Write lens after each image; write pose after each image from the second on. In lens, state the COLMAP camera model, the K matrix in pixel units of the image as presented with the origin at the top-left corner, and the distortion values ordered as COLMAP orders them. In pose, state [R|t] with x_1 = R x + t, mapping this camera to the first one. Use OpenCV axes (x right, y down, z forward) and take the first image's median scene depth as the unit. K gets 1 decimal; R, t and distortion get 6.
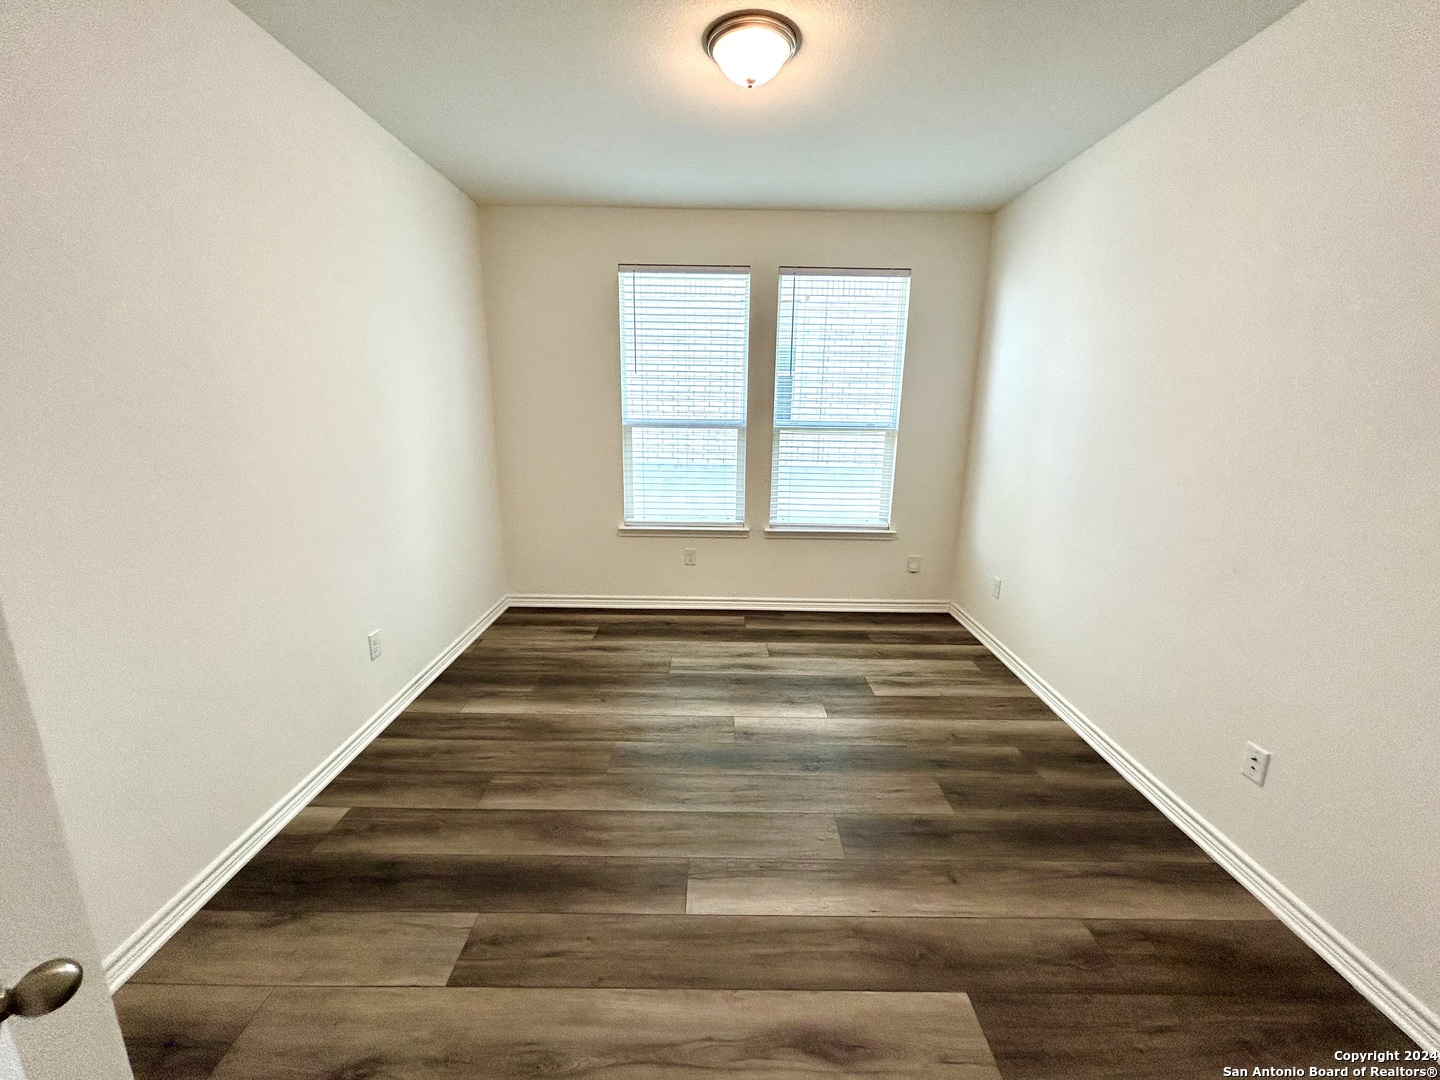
lens RADIAL K [[577.0, 0, 720.0], [0, 577.0, 540.0], [0, 0, 1]] dist [-0.001592, 0.000802]
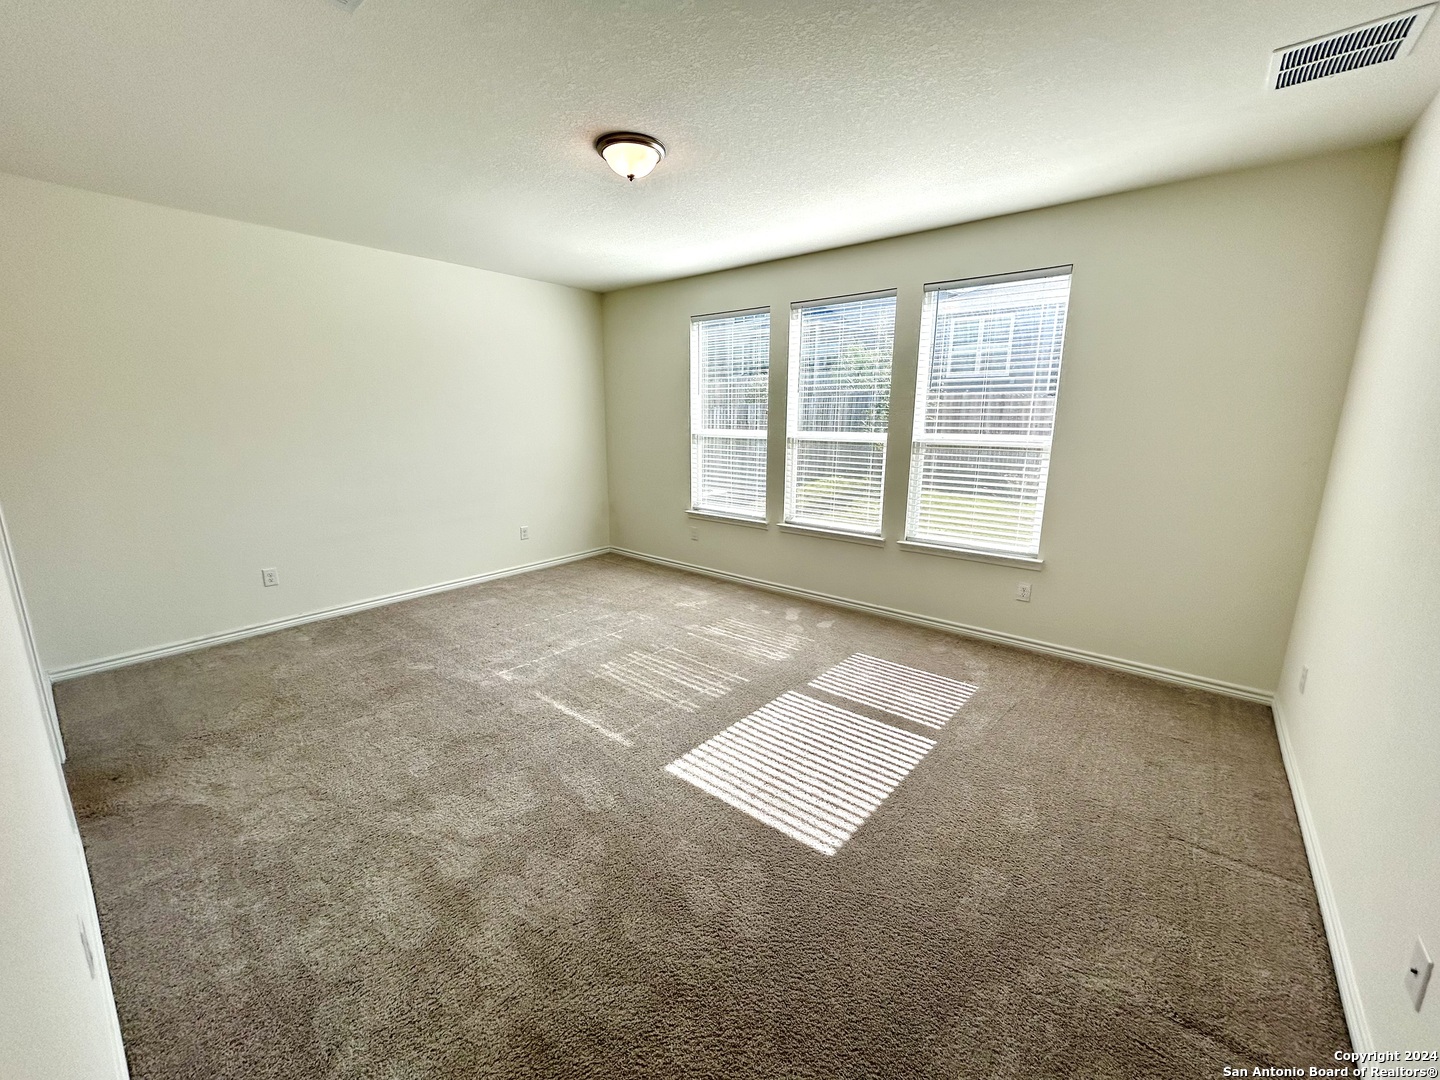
lens RADIAL K [[577.0, 0, 720.0], [0, 577.0, 540.0], [0, 0, 1]] dist [-0.001592, 0.000802]
pose [[0.776653, 0.114284, -0.619475, 0.511021], [-0.139171, 0.990234, 0.008201, 0.015286], [0.614362, 0.079844, 0.784974, -0.001316]]
